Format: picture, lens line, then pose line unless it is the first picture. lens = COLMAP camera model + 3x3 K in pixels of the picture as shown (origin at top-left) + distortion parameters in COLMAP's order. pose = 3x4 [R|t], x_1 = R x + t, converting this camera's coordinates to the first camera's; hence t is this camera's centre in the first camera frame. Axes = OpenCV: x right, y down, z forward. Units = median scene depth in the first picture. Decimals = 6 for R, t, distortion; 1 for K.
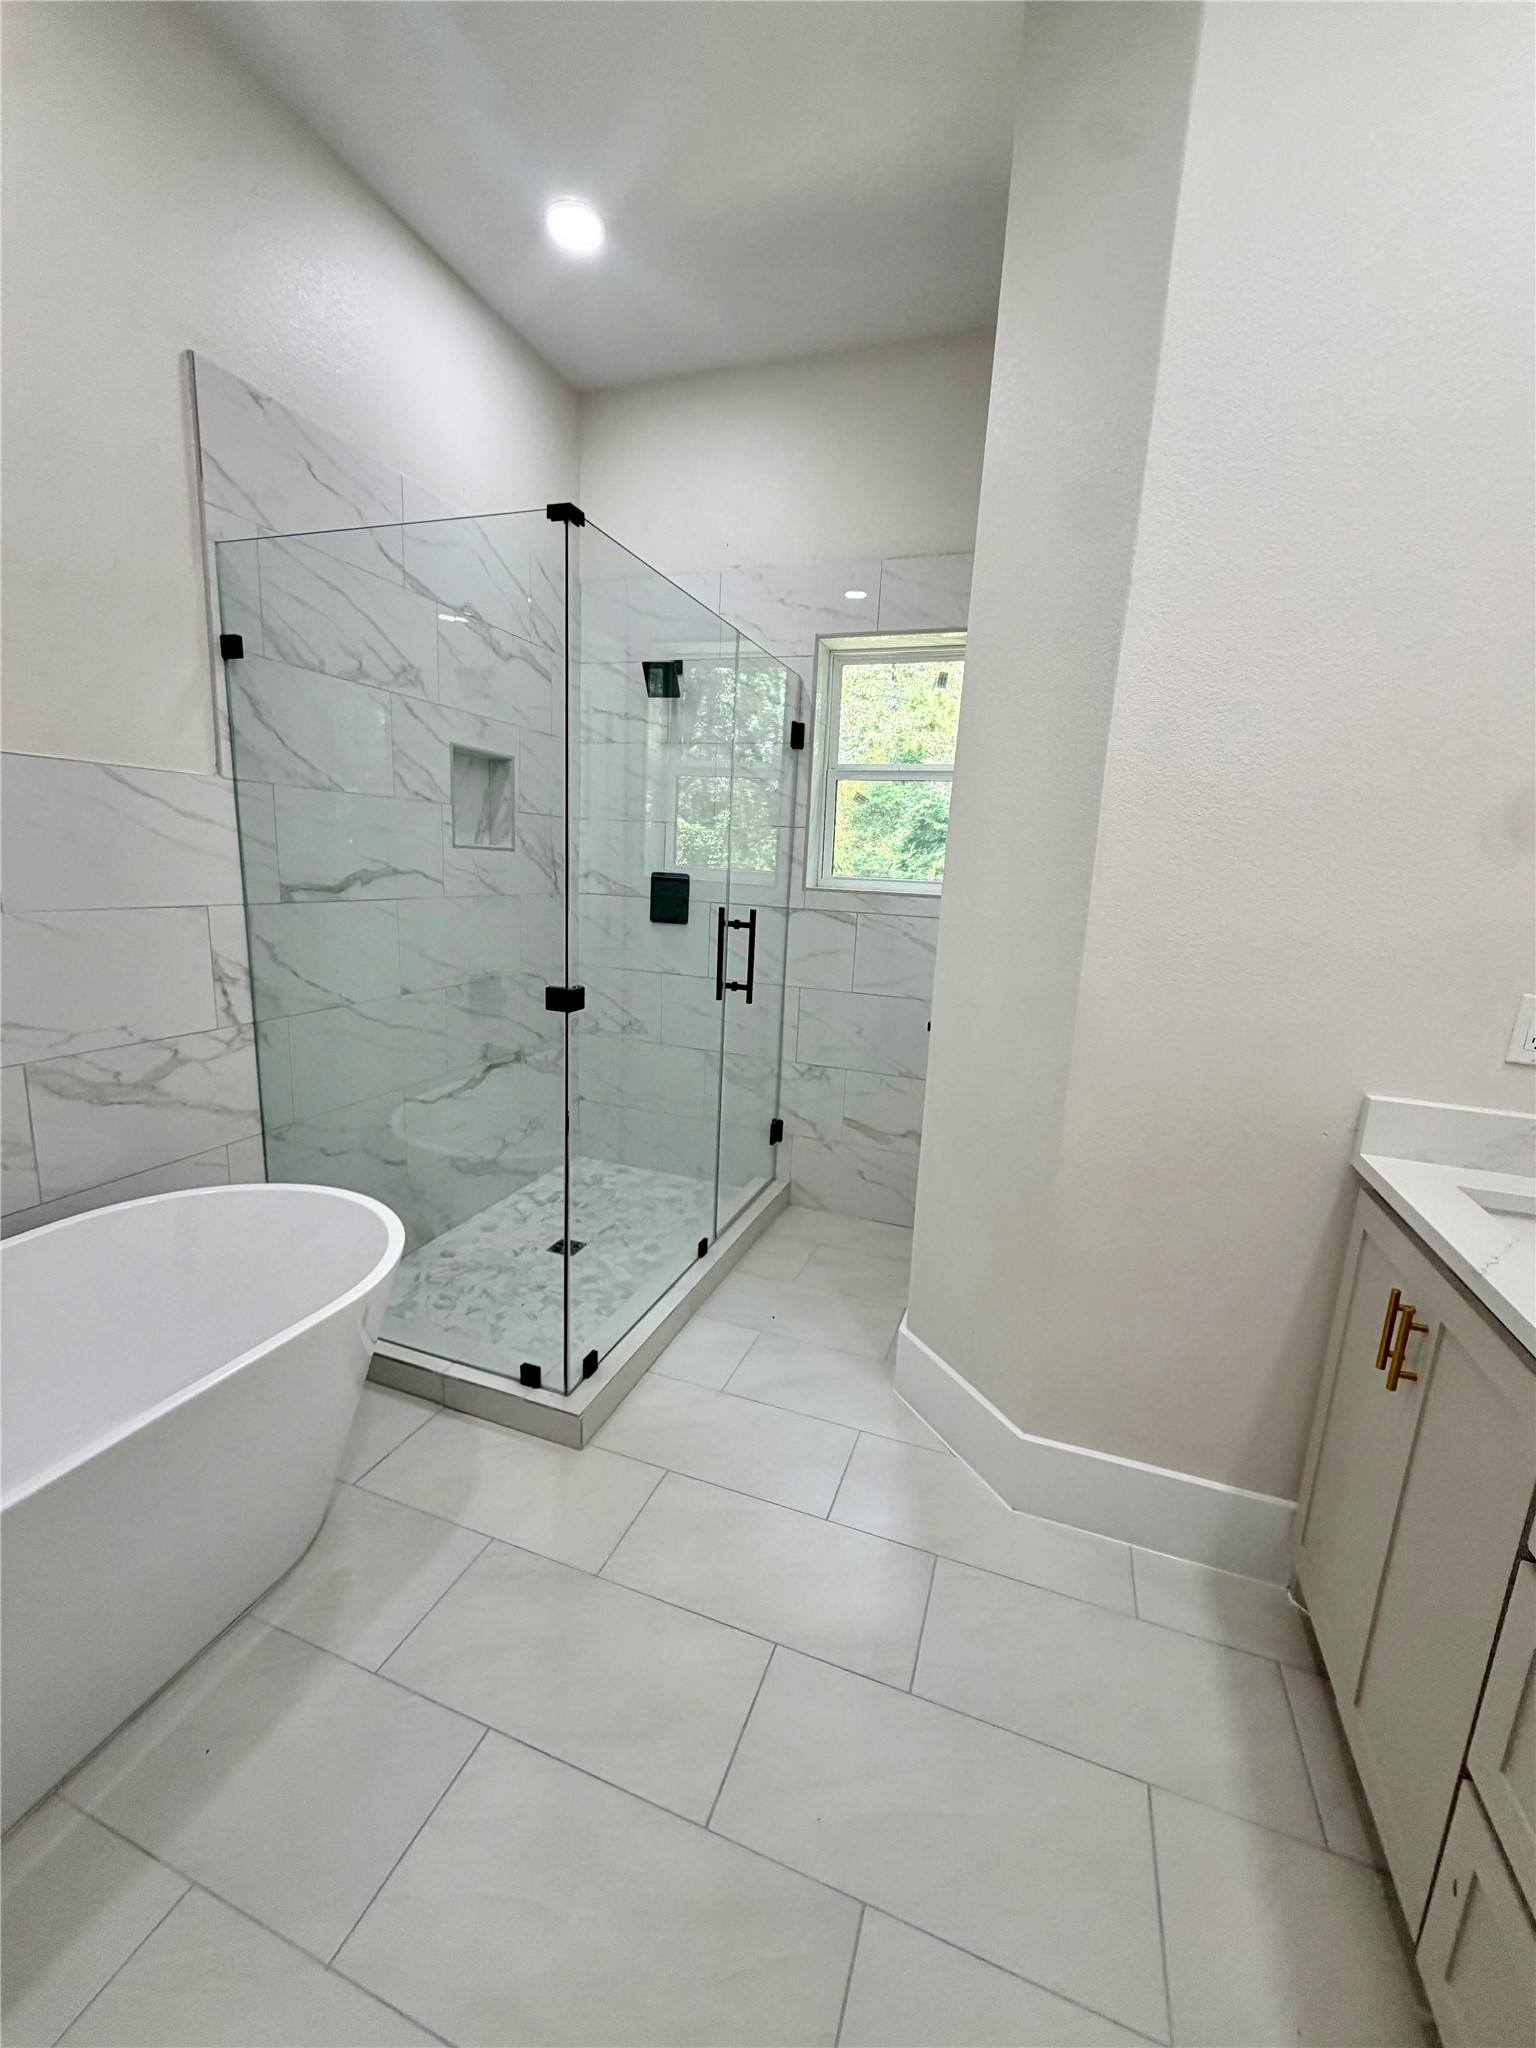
lens RADIAL K [[816.8, 0, 771.2], [0, 816.8, 1020.4], [0, 0, 1]] dist [0.001731, -0.000344]
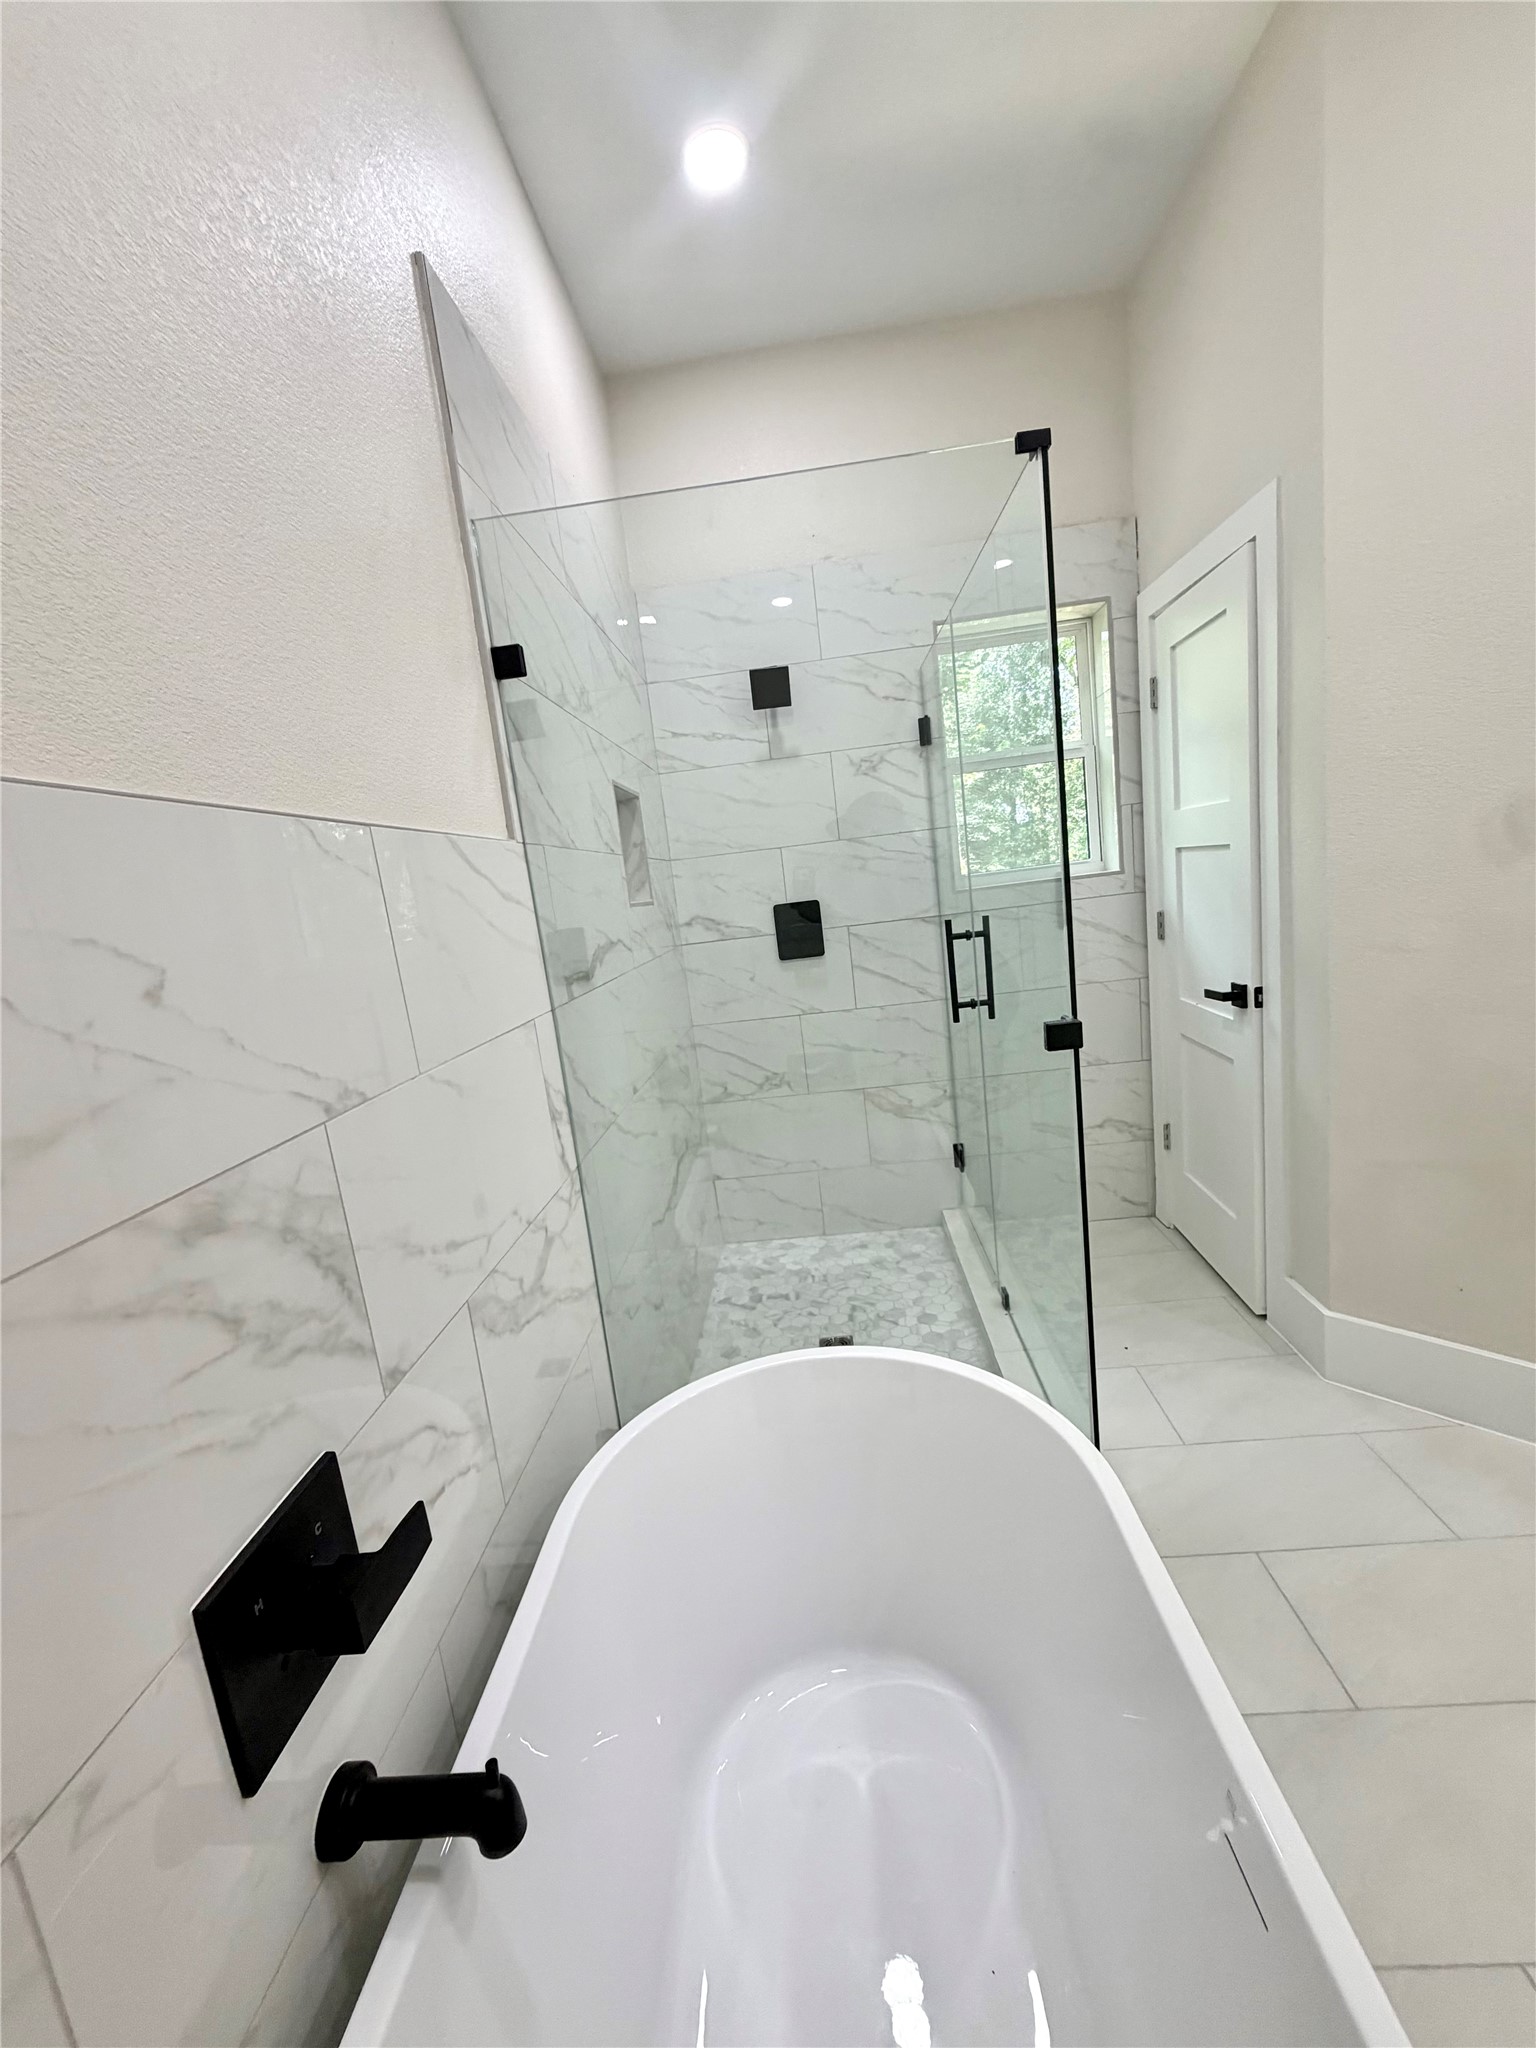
lens RADIAL K [[816.8, 0, 771.2], [0, 816.8, 1020.4], [0, 0, 1]] dist [0.001731, -0.000344]
pose [[0.944882, -0.206009, 0.254477, -0.504618], [0.215393, 0.976483, -0.009261, -0.065541], [-0.246584, 0.063563, 0.967035, 0.192179]]
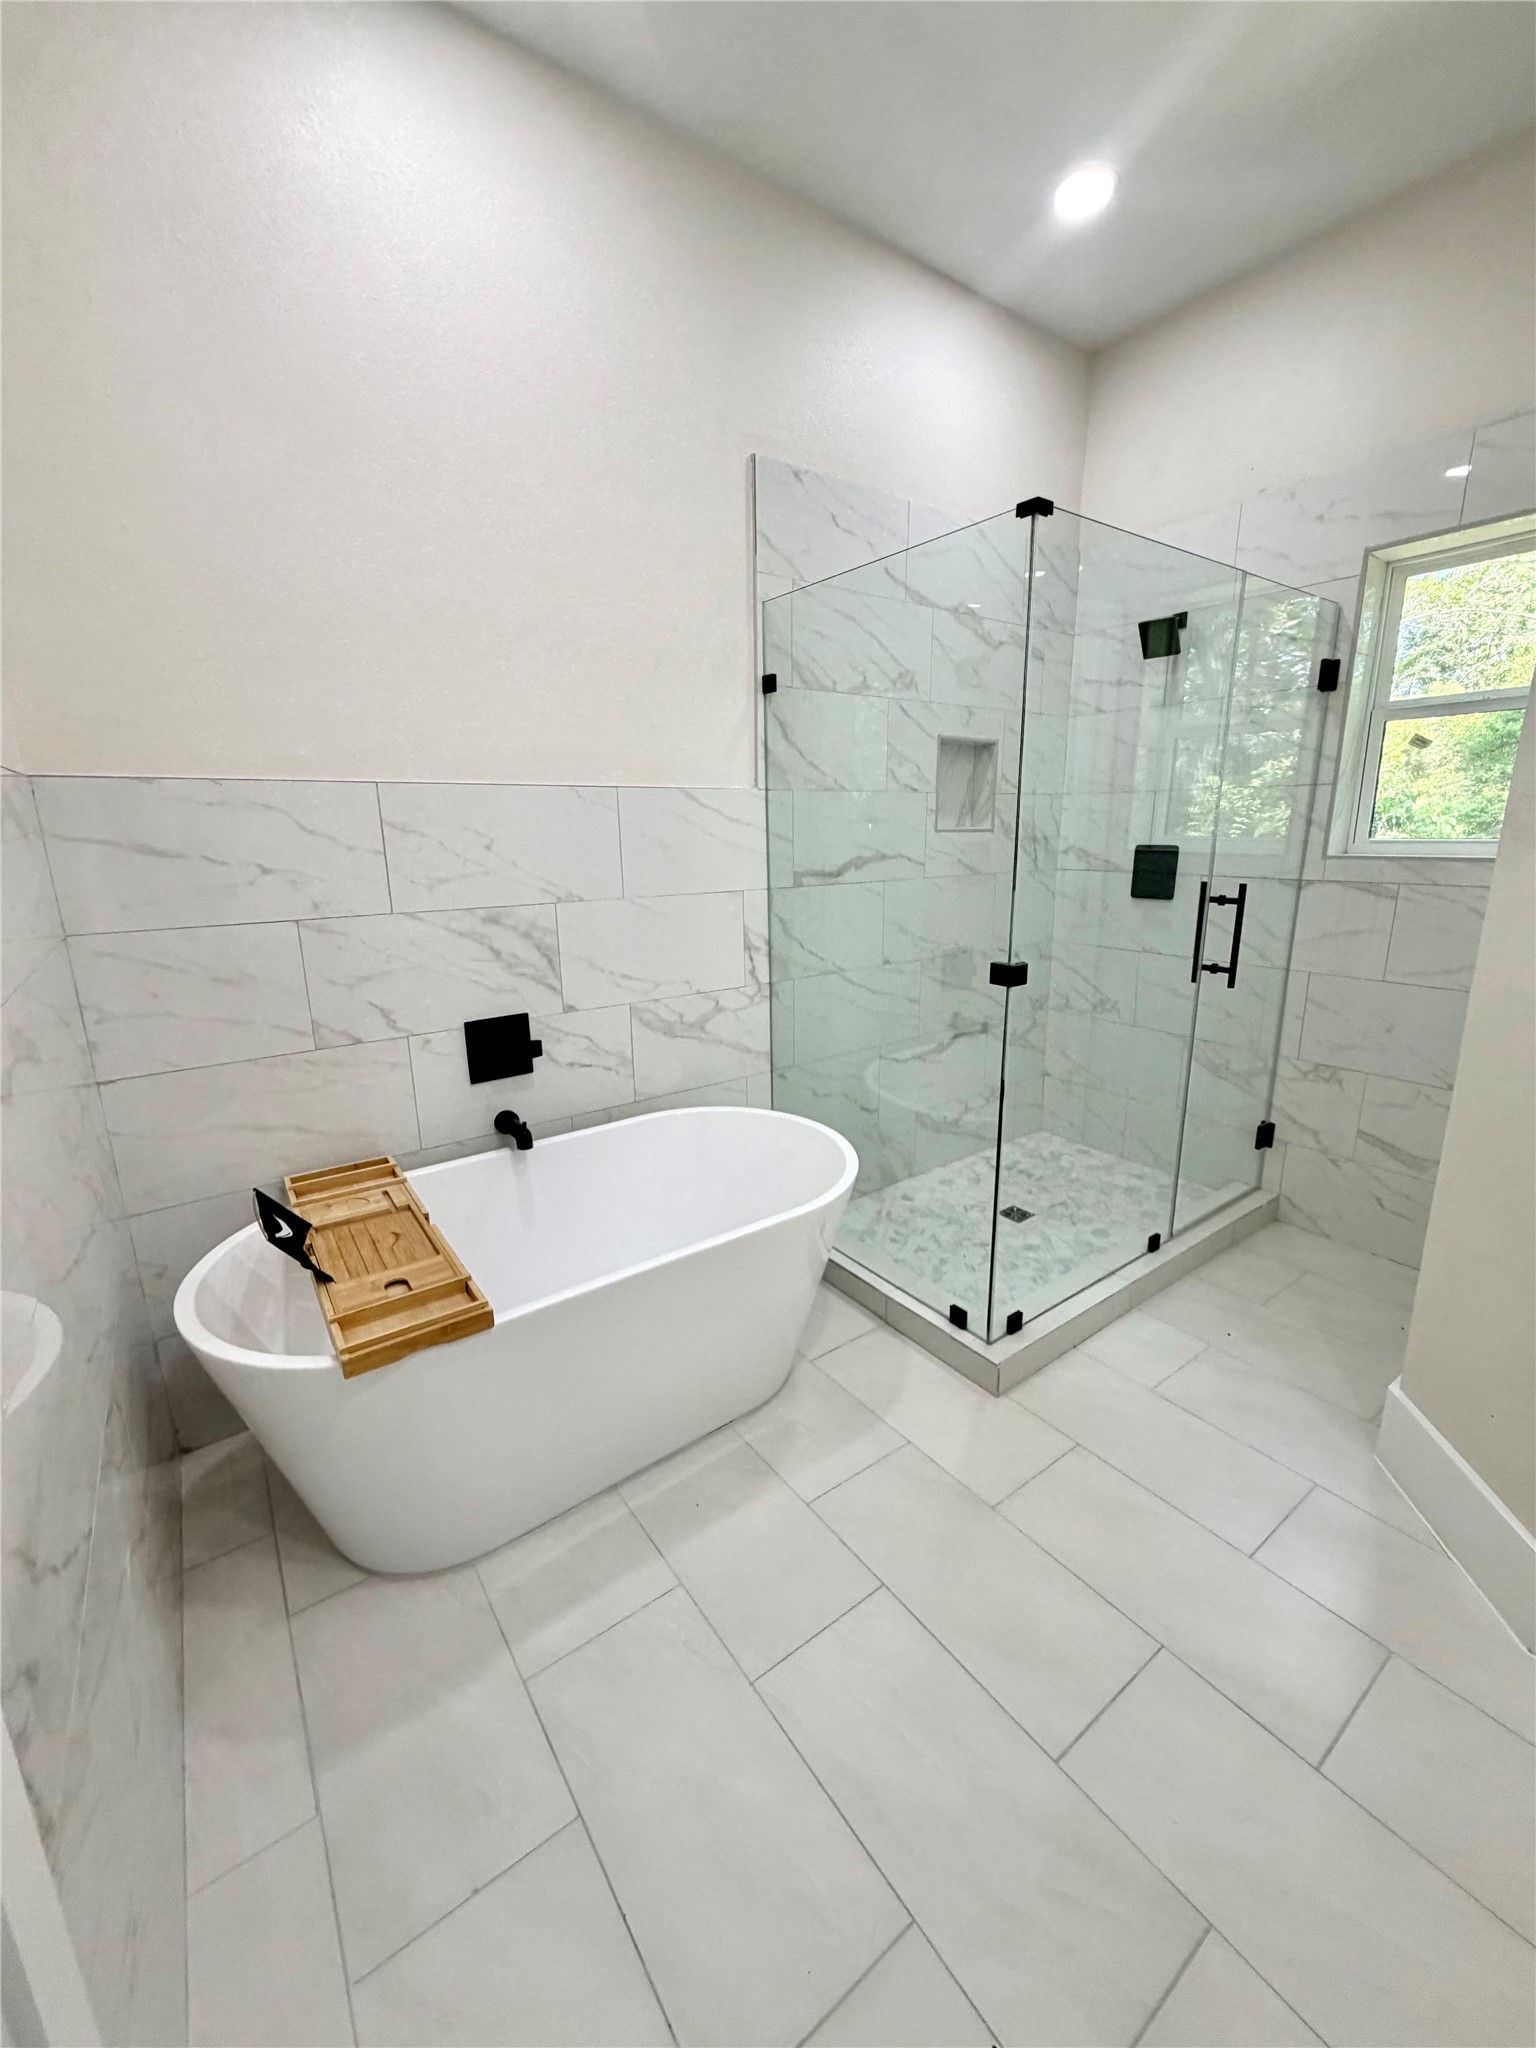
lens RADIAL K [[816.8, 0, 771.2], [0, 816.8, 1020.4], [0, 0, 1]] dist [0.001731, -0.000344]
pose [[0.826414, 0.073157, -0.558290, 0.061732], [-0.055712, 0.997282, 0.048213, -0.000401], [0.560300, -0.008741, 0.828244, -0.033781]]
